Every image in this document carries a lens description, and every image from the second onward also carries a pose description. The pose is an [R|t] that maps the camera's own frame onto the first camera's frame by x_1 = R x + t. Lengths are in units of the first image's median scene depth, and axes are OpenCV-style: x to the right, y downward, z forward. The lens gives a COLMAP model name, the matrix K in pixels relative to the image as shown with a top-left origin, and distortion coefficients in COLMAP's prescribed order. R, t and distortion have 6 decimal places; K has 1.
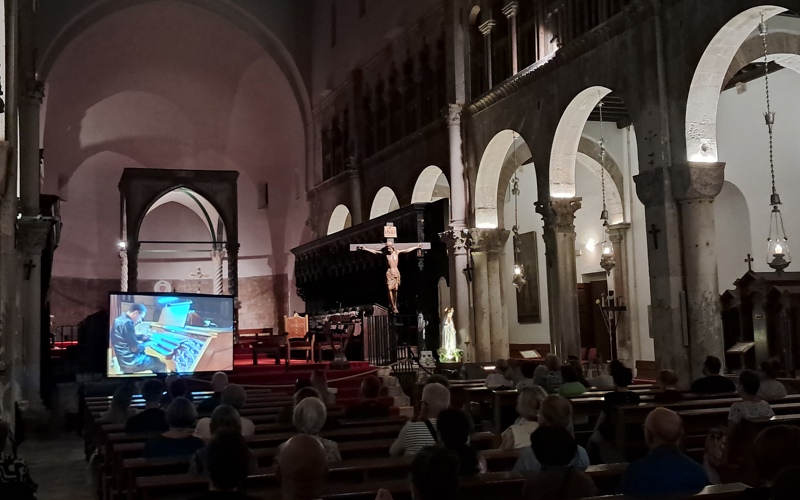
lens RADIAL K [[933.5, 0, 400.0], [0, 933.5, 250.0], [0, 0, 1]] dist [0.216980, -0.805439]
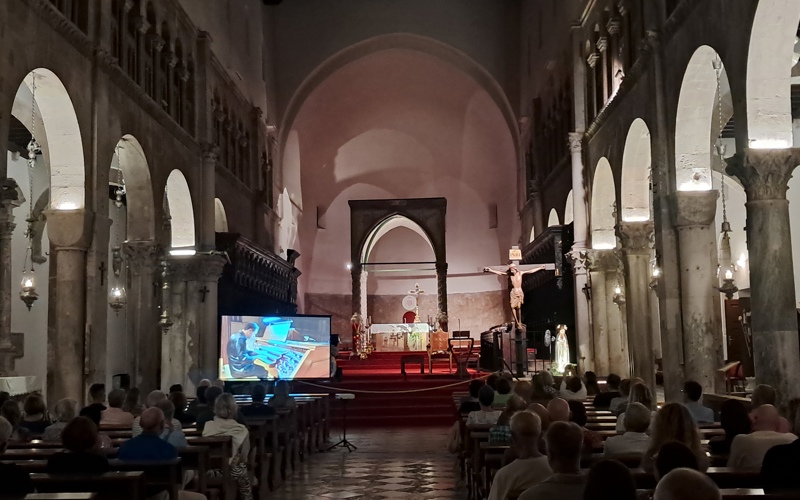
lens RADIAL K [[933.5, 0, 400.0], [0, 933.5, 250.0], [0, 0, 1]] dist [0.216980, -0.805439]
pose [[0.932485, -0.026088, -0.360264, 0.259729], [0.022789, 0.999650, -0.013401, -0.013160], [0.360488, 0.004286, 0.932754, -0.066844]]
